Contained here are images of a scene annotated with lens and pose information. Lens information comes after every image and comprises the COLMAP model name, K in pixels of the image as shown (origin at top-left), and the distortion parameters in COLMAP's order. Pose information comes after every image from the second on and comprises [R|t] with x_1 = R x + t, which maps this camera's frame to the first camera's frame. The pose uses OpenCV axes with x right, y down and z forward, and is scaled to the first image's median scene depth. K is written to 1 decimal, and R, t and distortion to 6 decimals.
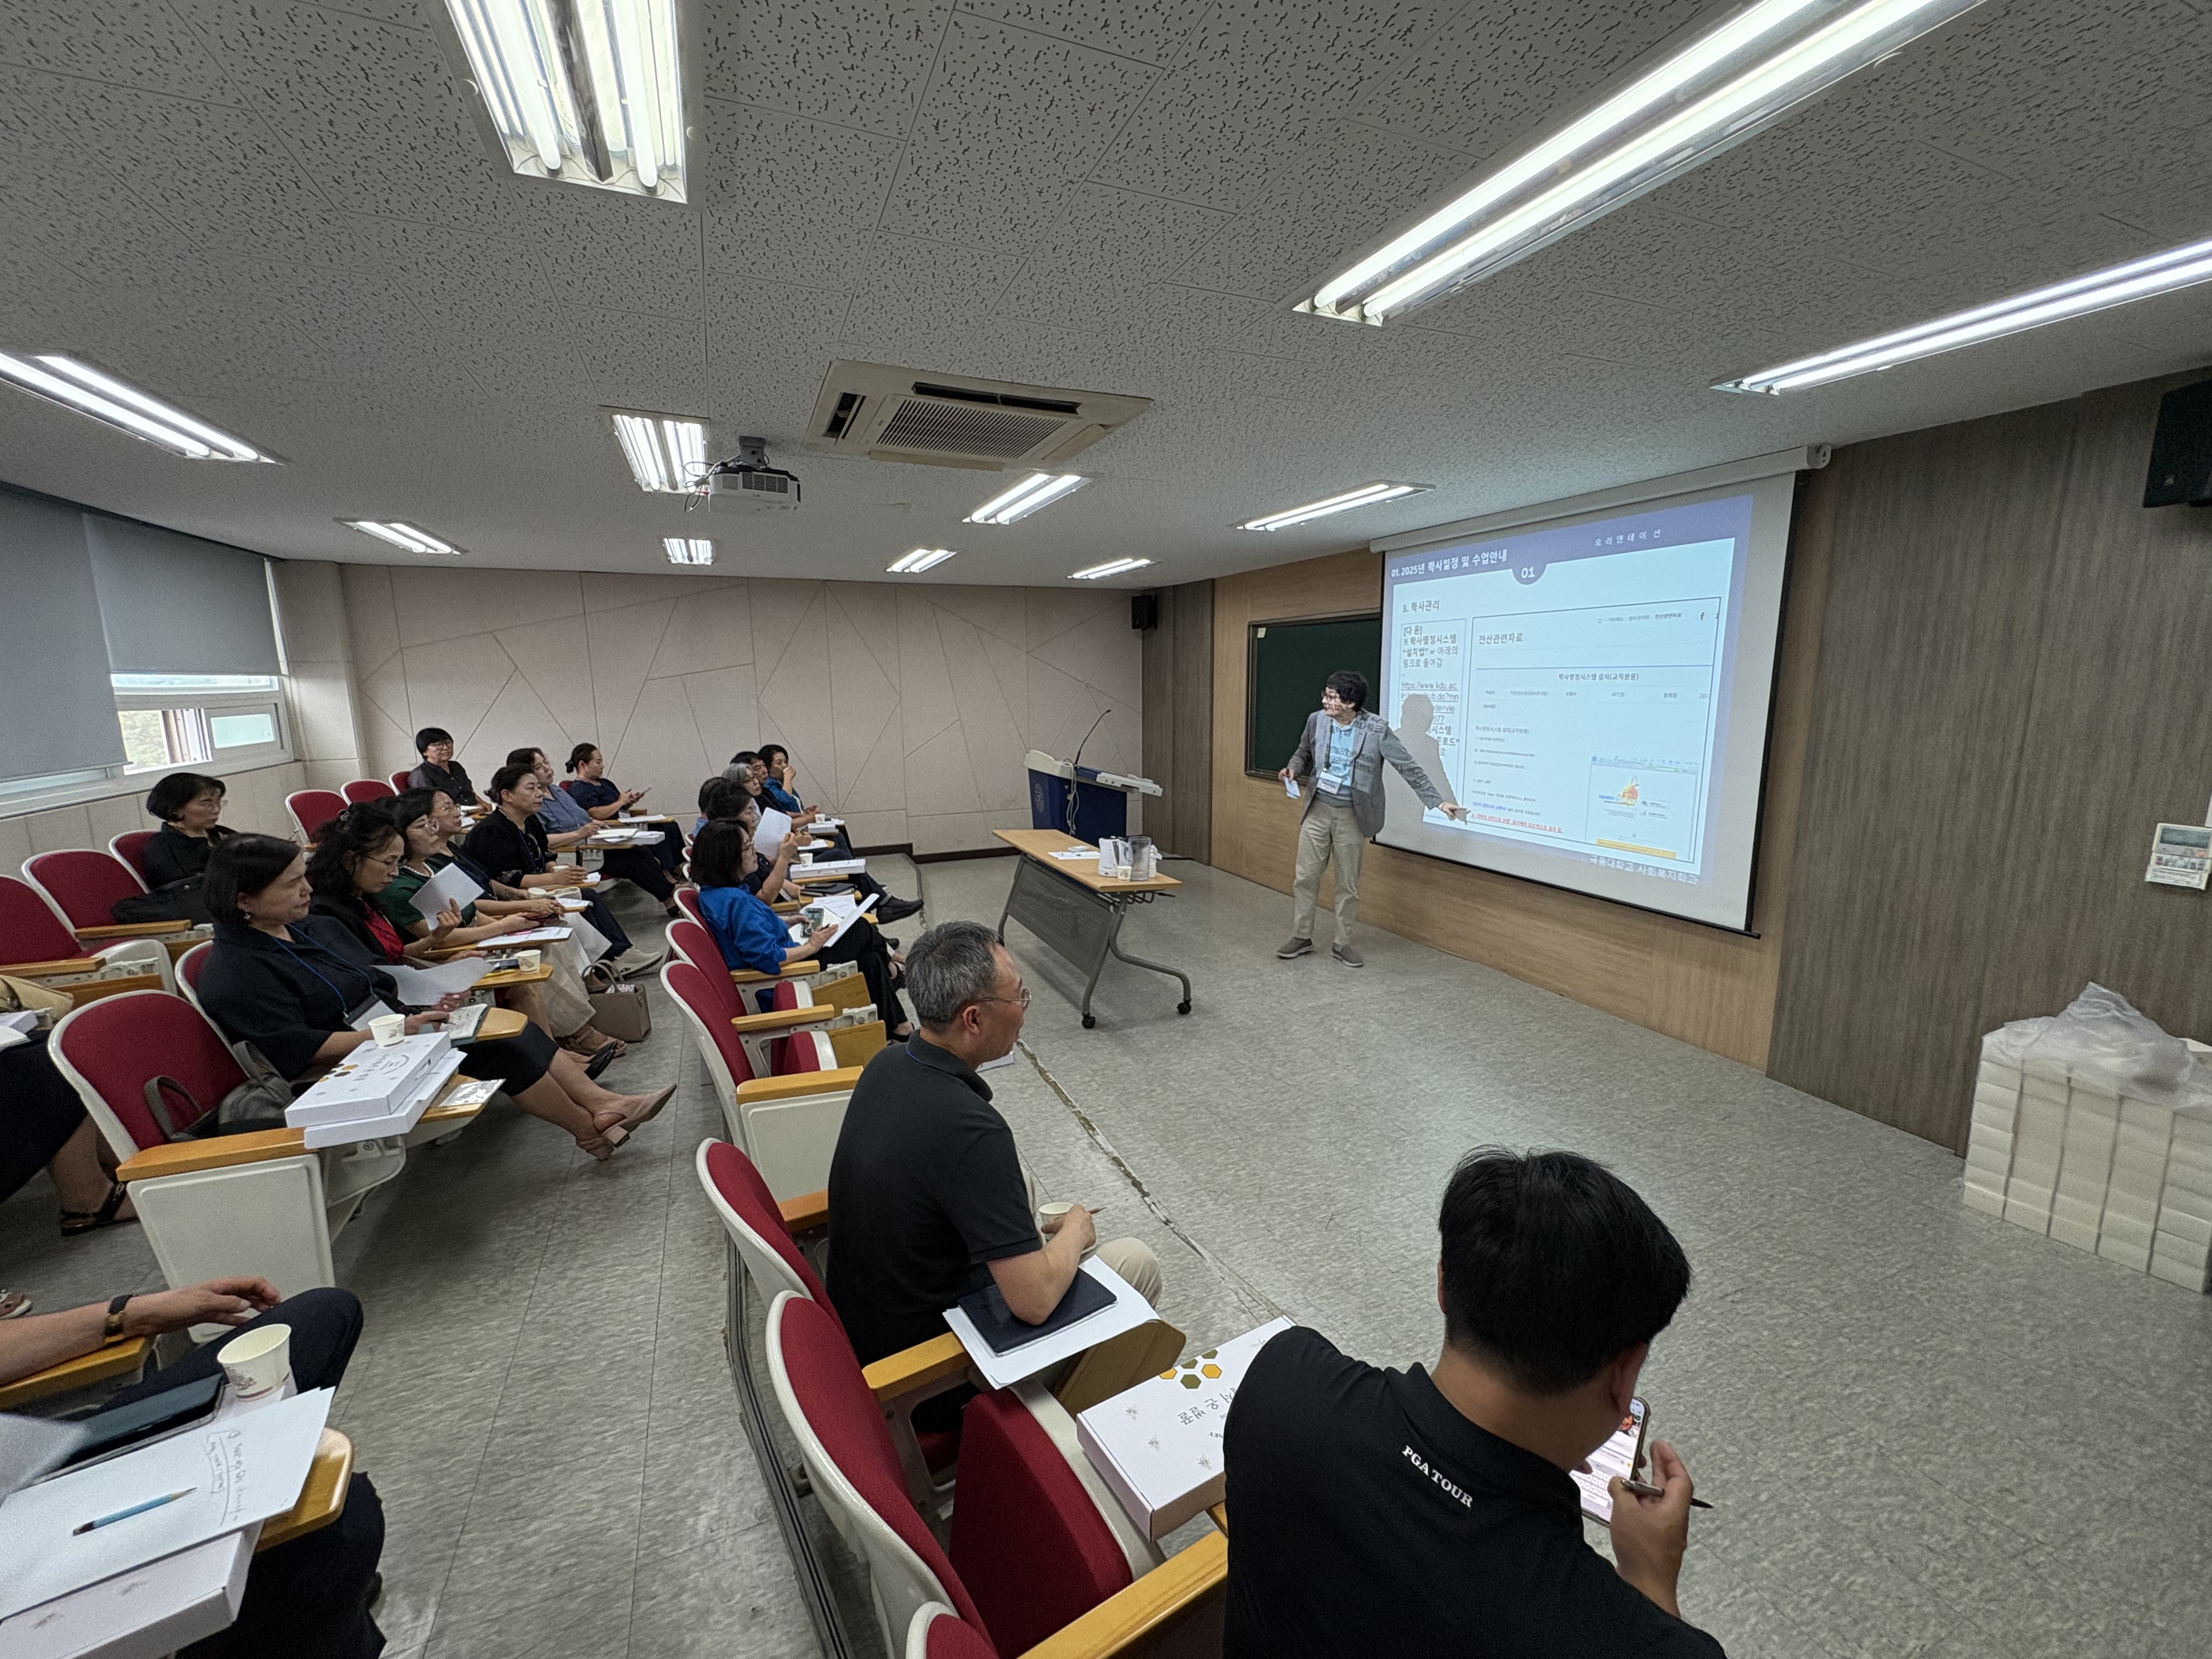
lens RADIAL K [[887.3, 0, 1106.0], [0, 887.3, 829.5], [0, 0, 1]] dist [0.001145, -0.000421]
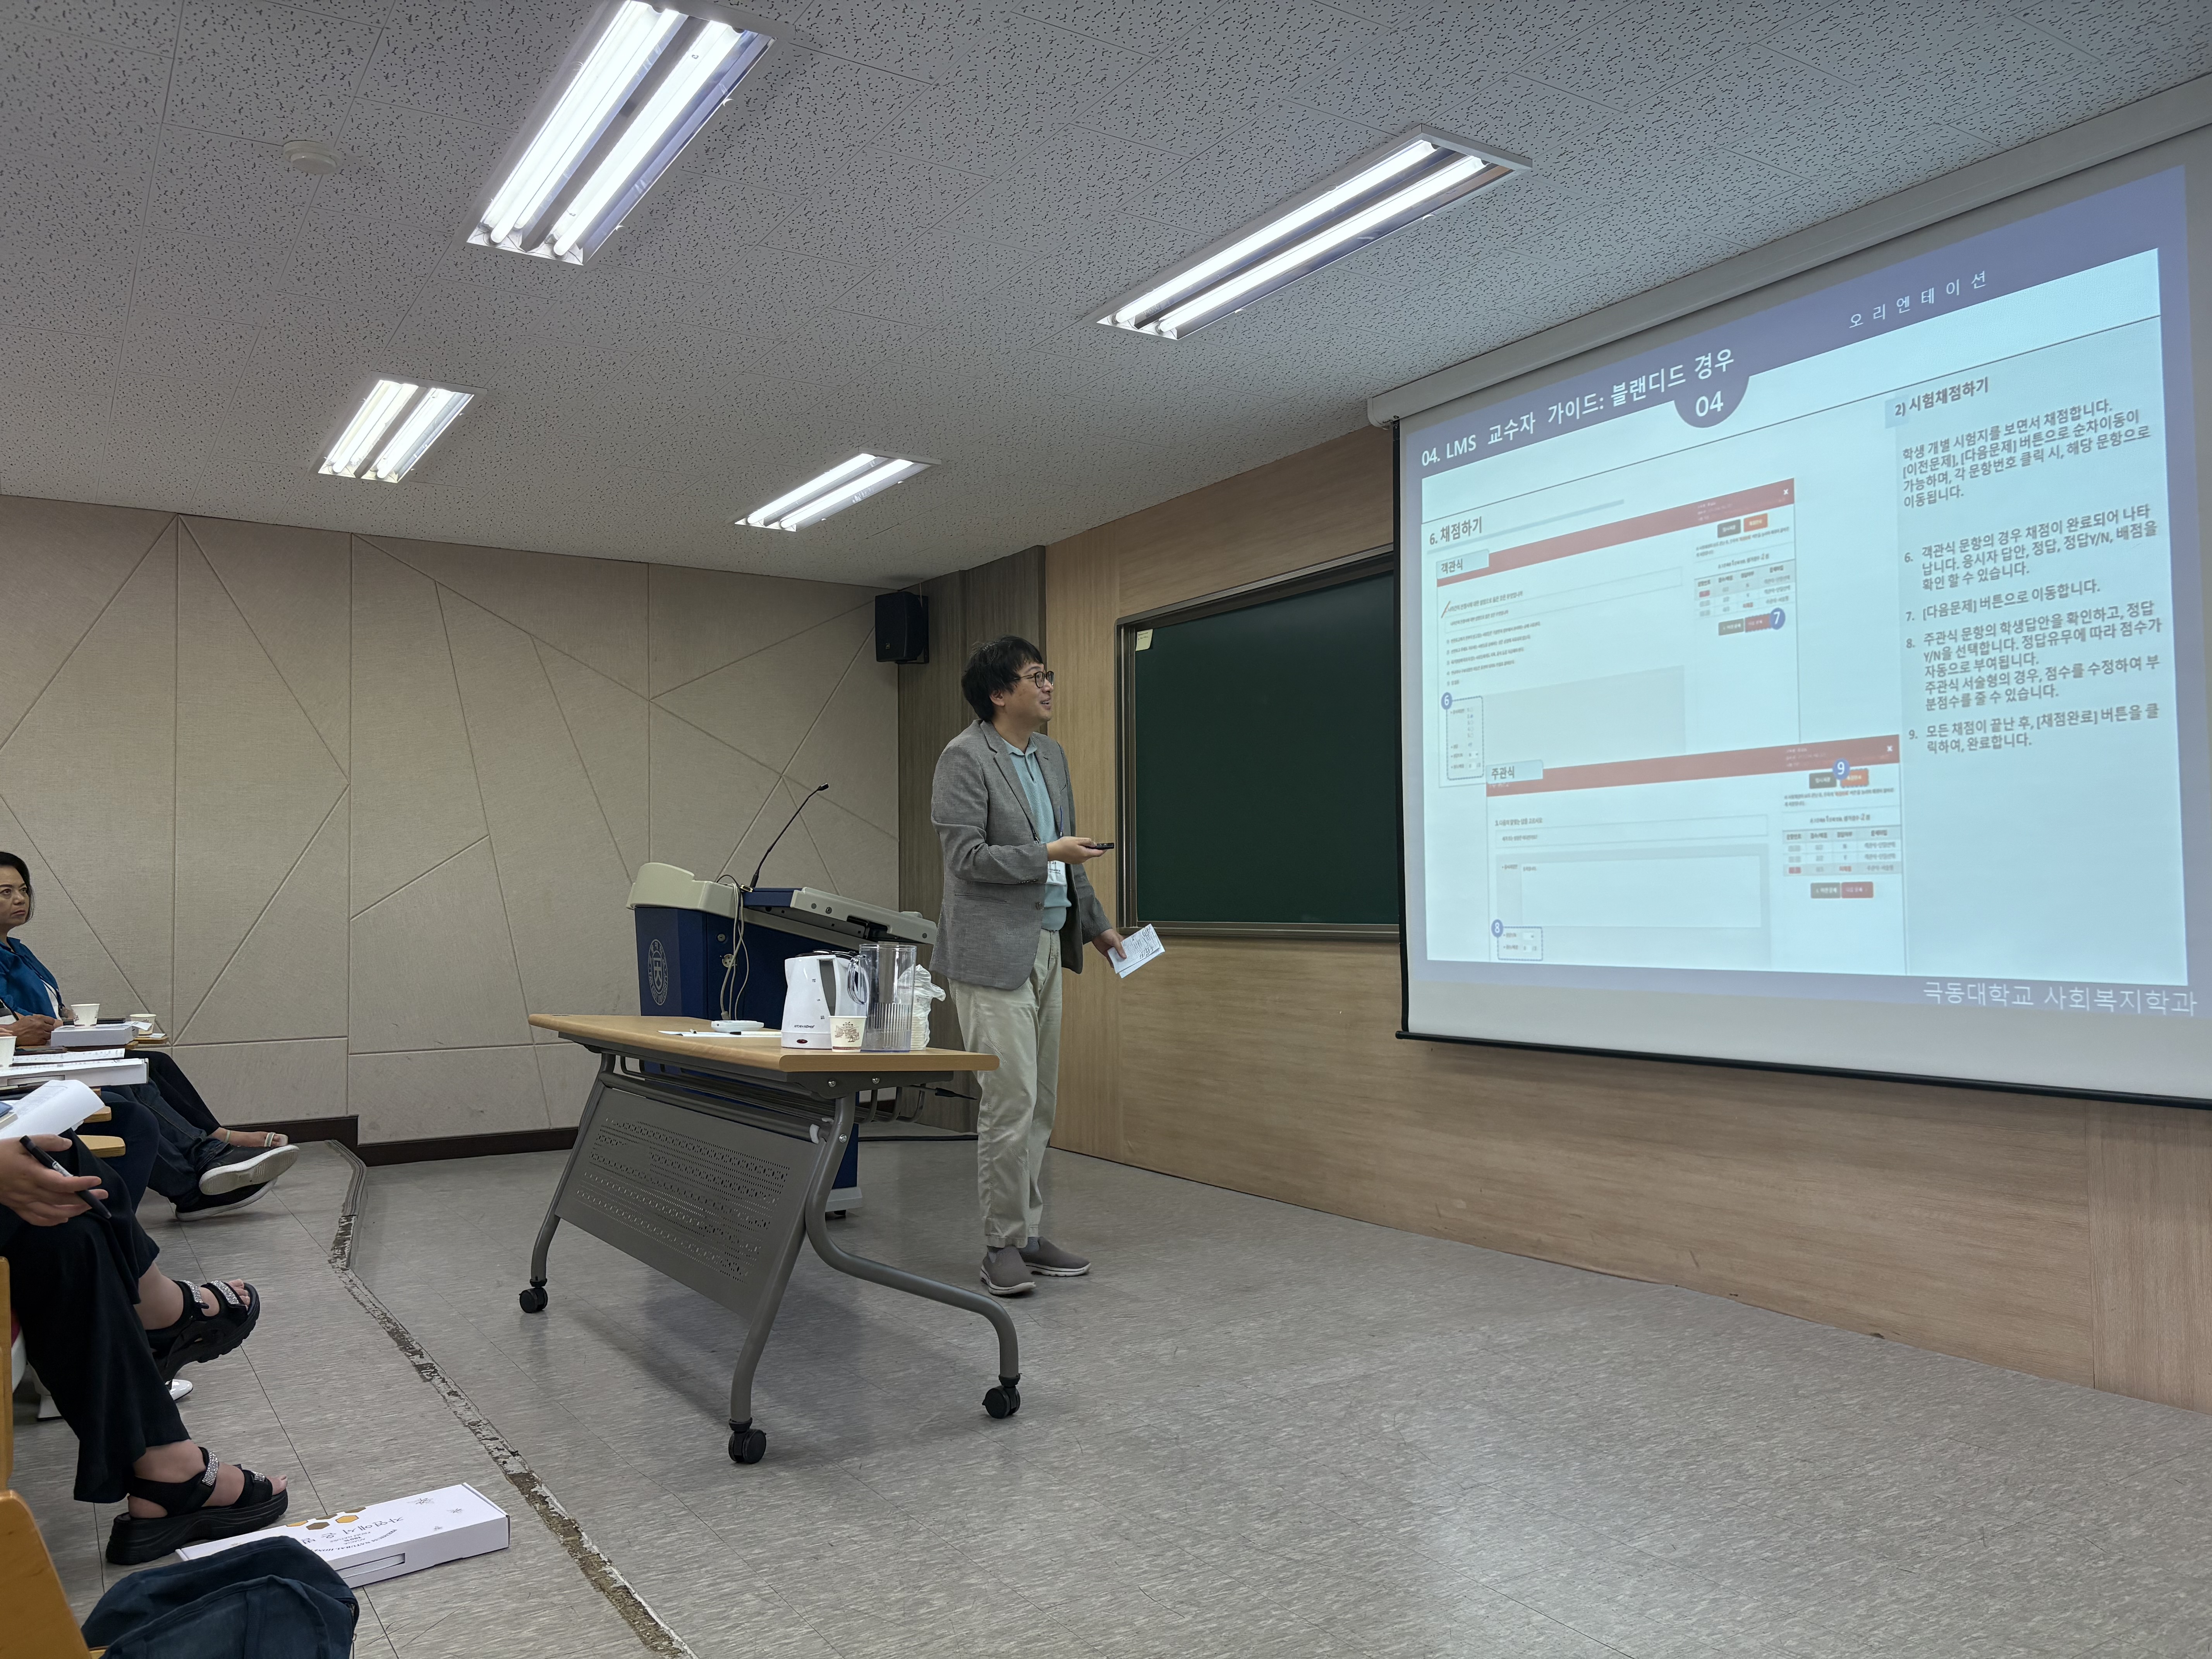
lens RADIAL K [[1660.0, 0, 1106.0], [0, 1660.0, 829.5], [0, 0, 1]] dist [0.022749, 0.001729]
pose [[0.986792, 0.006889, 0.161846, 0.014623], [0.028358, 0.976320, -0.214463, 0.124202], [-0.159492, 0.216220, 0.963230, 0.257525]]
